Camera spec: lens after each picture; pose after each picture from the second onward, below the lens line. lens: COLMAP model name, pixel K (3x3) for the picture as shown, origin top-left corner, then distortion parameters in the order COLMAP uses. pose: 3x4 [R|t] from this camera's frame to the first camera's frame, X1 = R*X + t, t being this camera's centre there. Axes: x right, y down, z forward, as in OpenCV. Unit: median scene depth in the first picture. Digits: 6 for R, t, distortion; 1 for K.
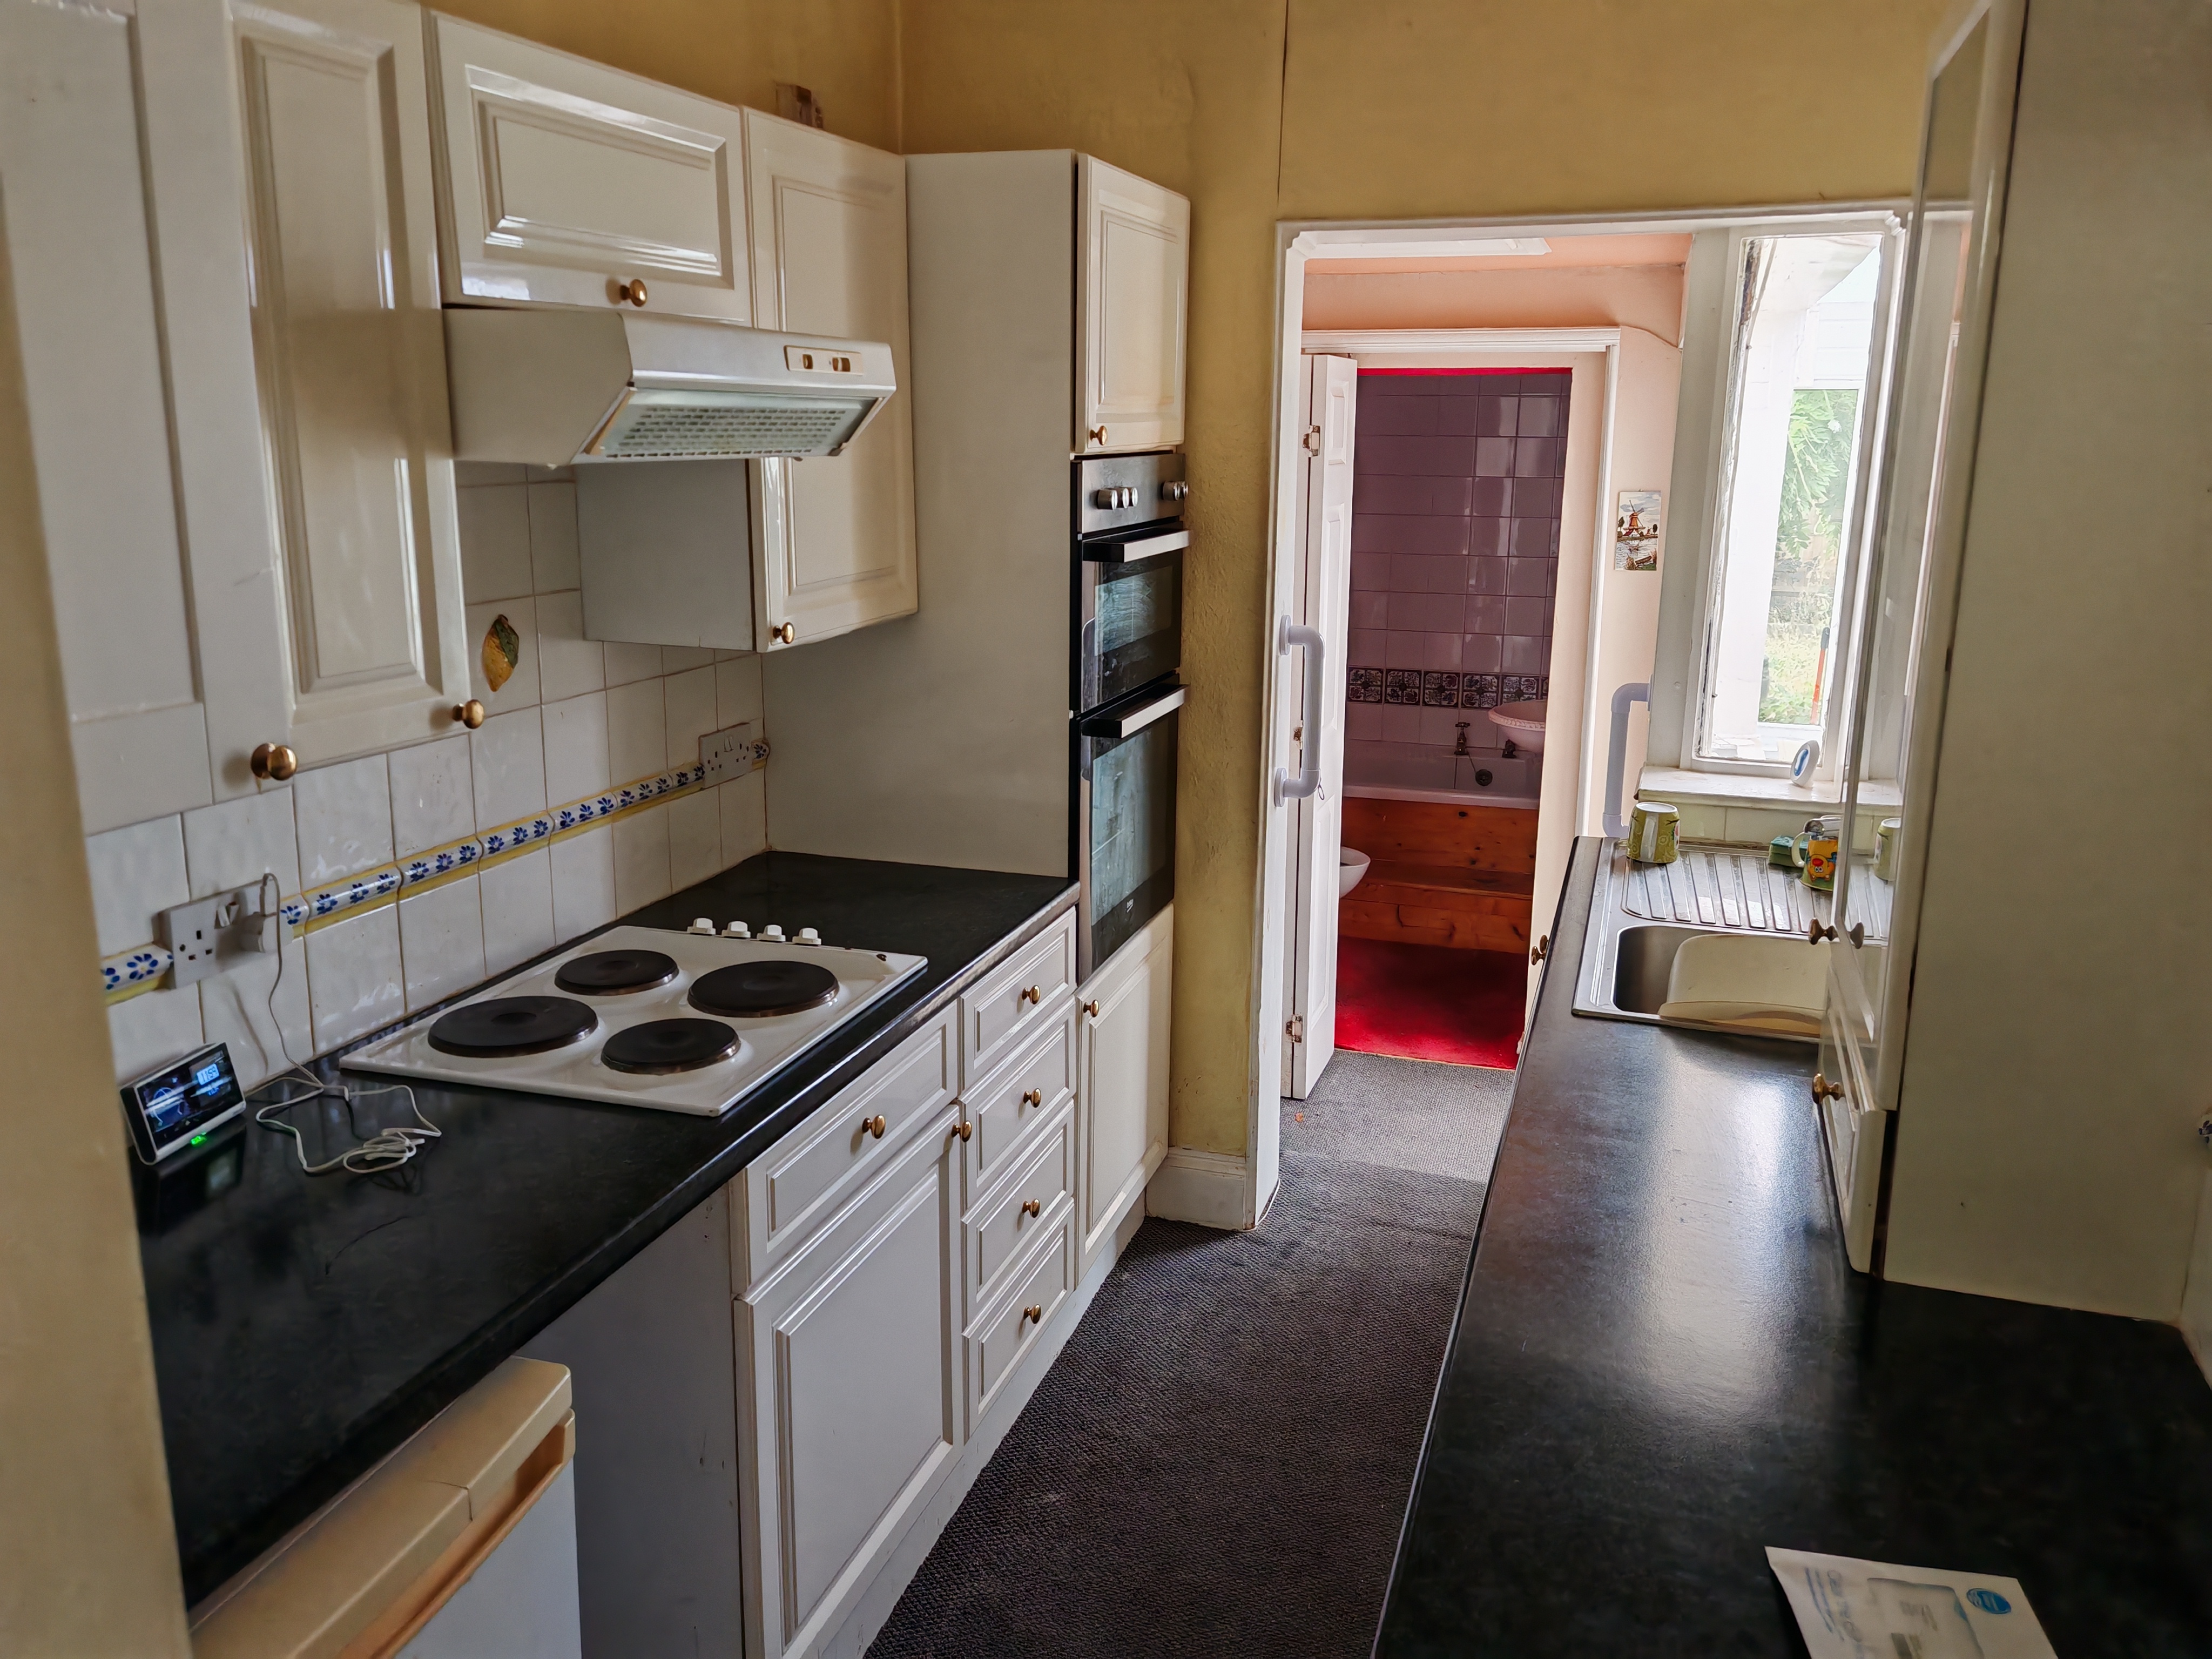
lens RADIAL K [[1697.2, 0, 1103.5], [0, 1697.2, 827.0], [0, 0, 1]] dist [0.002993, 0.000070]
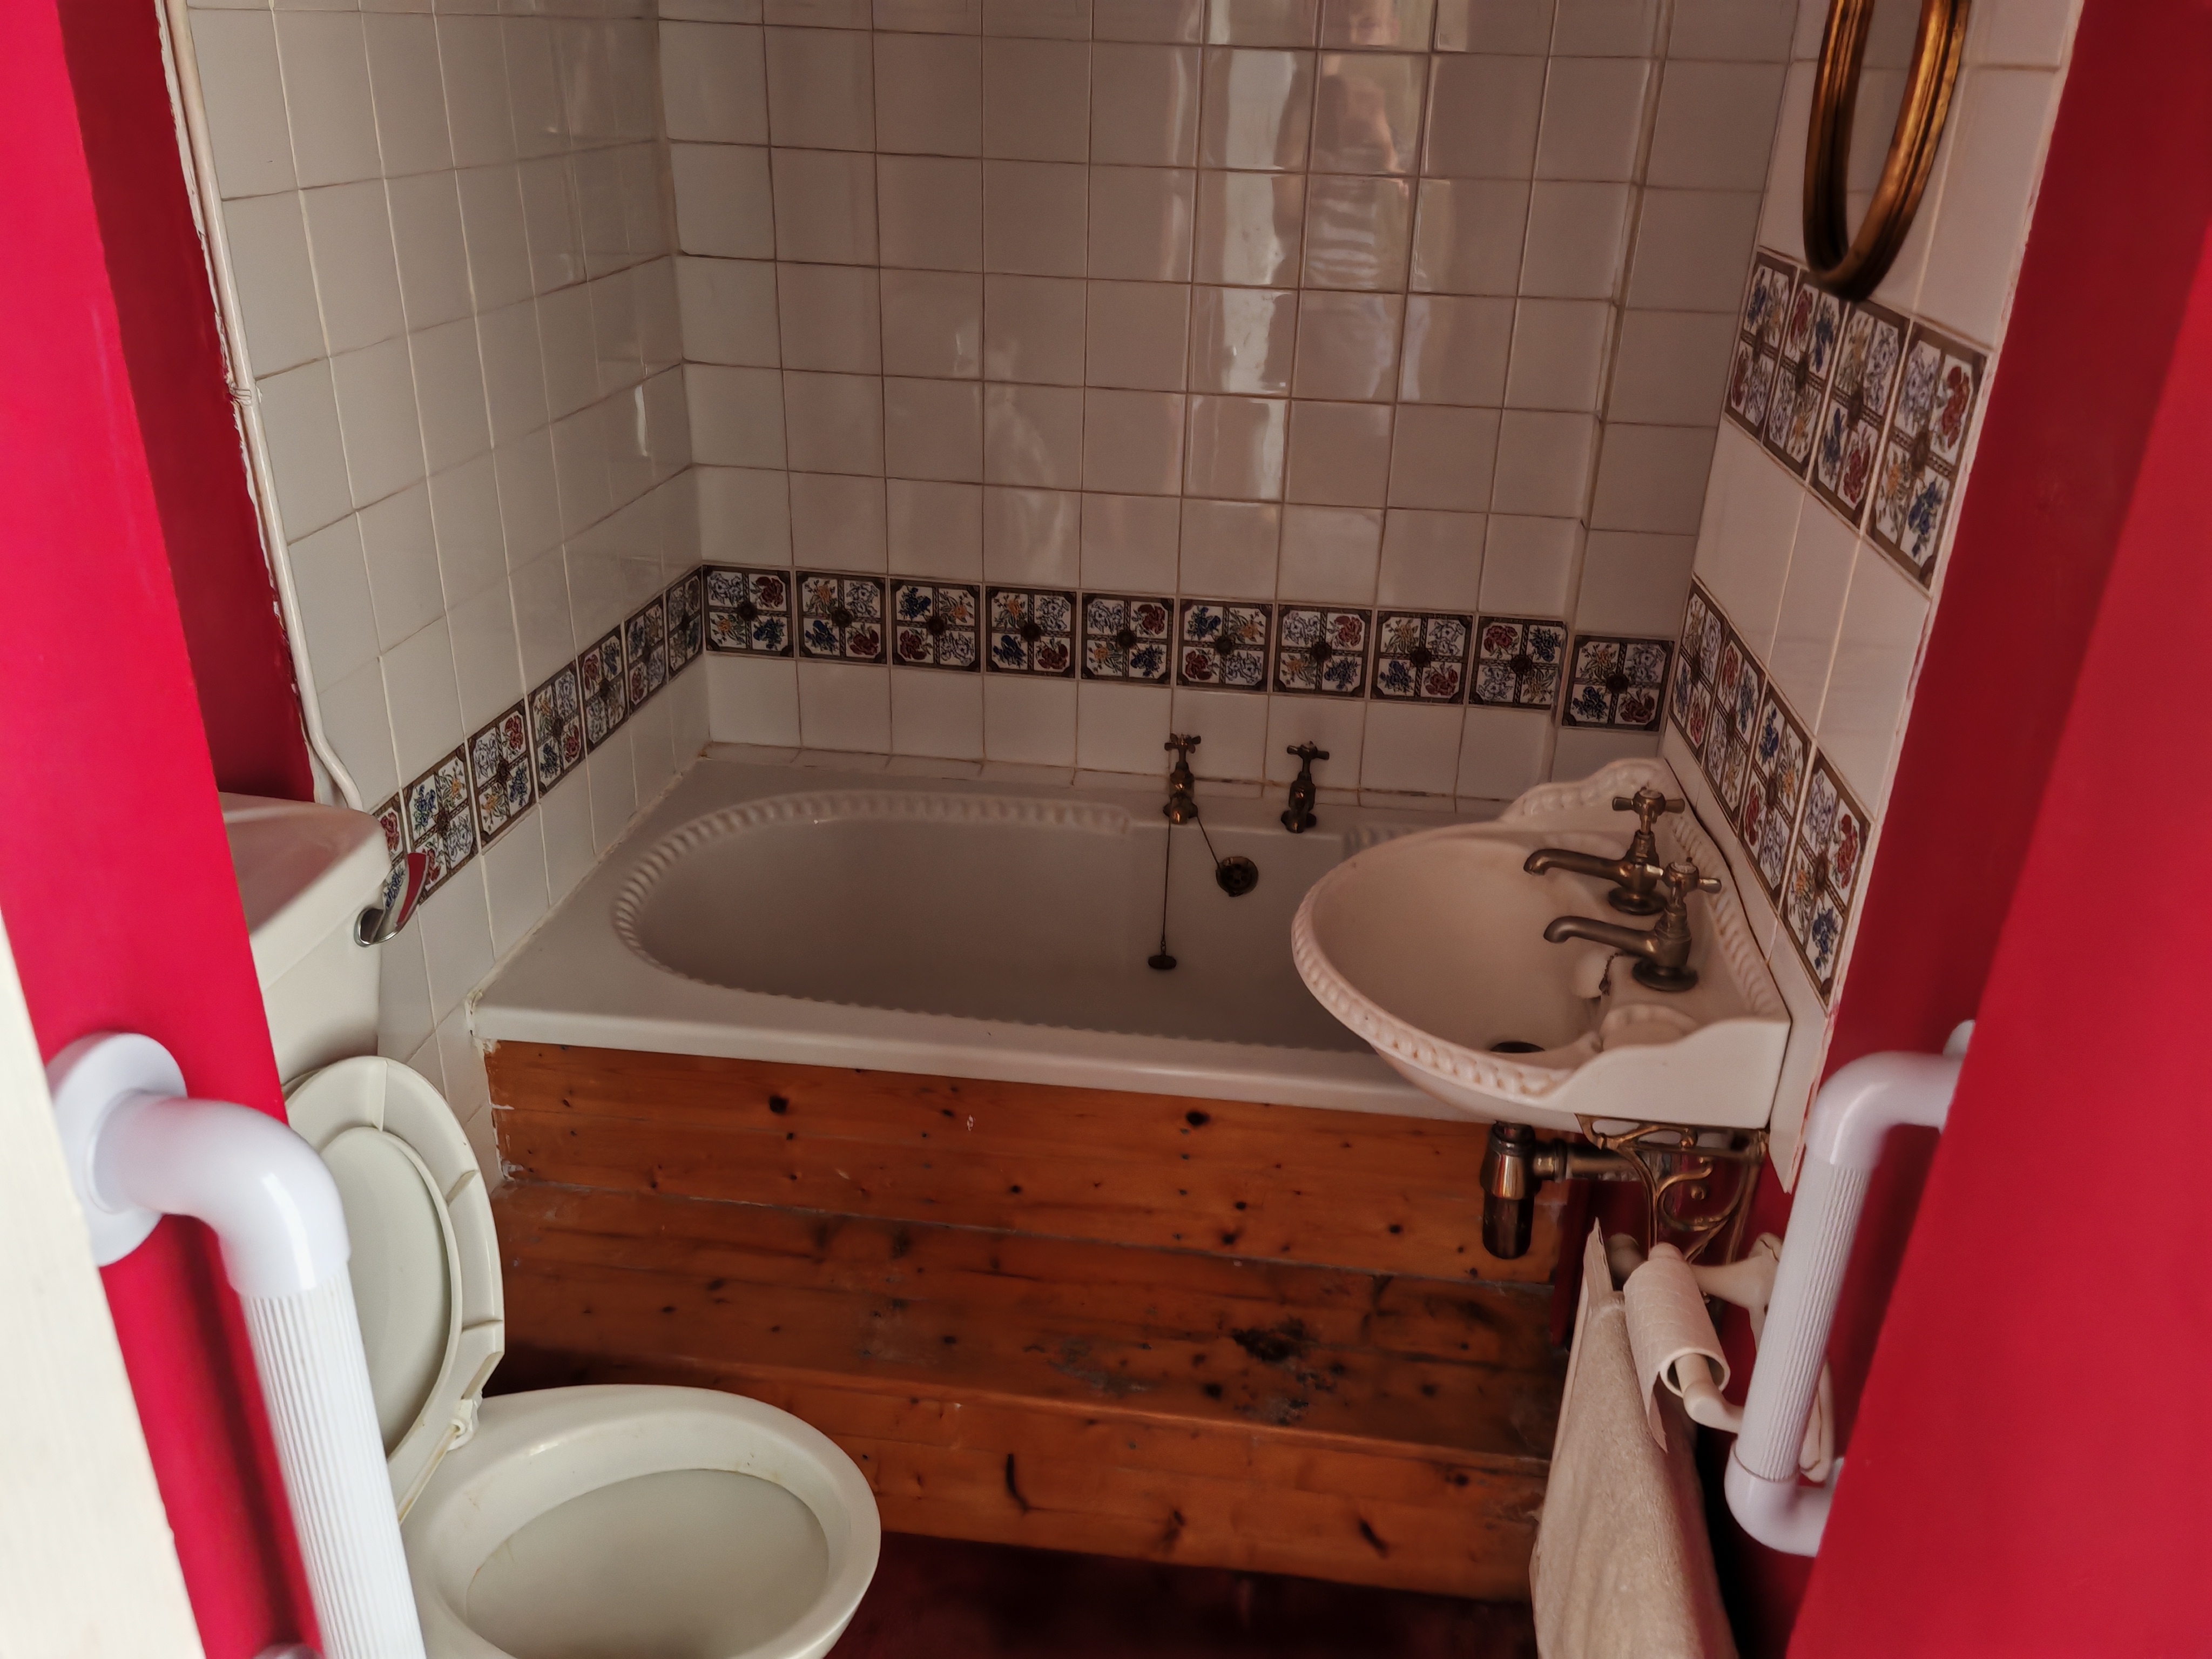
lens RADIAL K [[1697.2, 0, 1109.4], [0, 1697.2, 830.2], [0, 0, 1]] dist [0.002993, 0.000070]
pose [[0.982624, -0.059494, 0.175813, 0.124194], [0.021545, 0.977393, 0.210329, -0.121270], [-0.184352, -0.202886, 0.961692, 0.618475]]
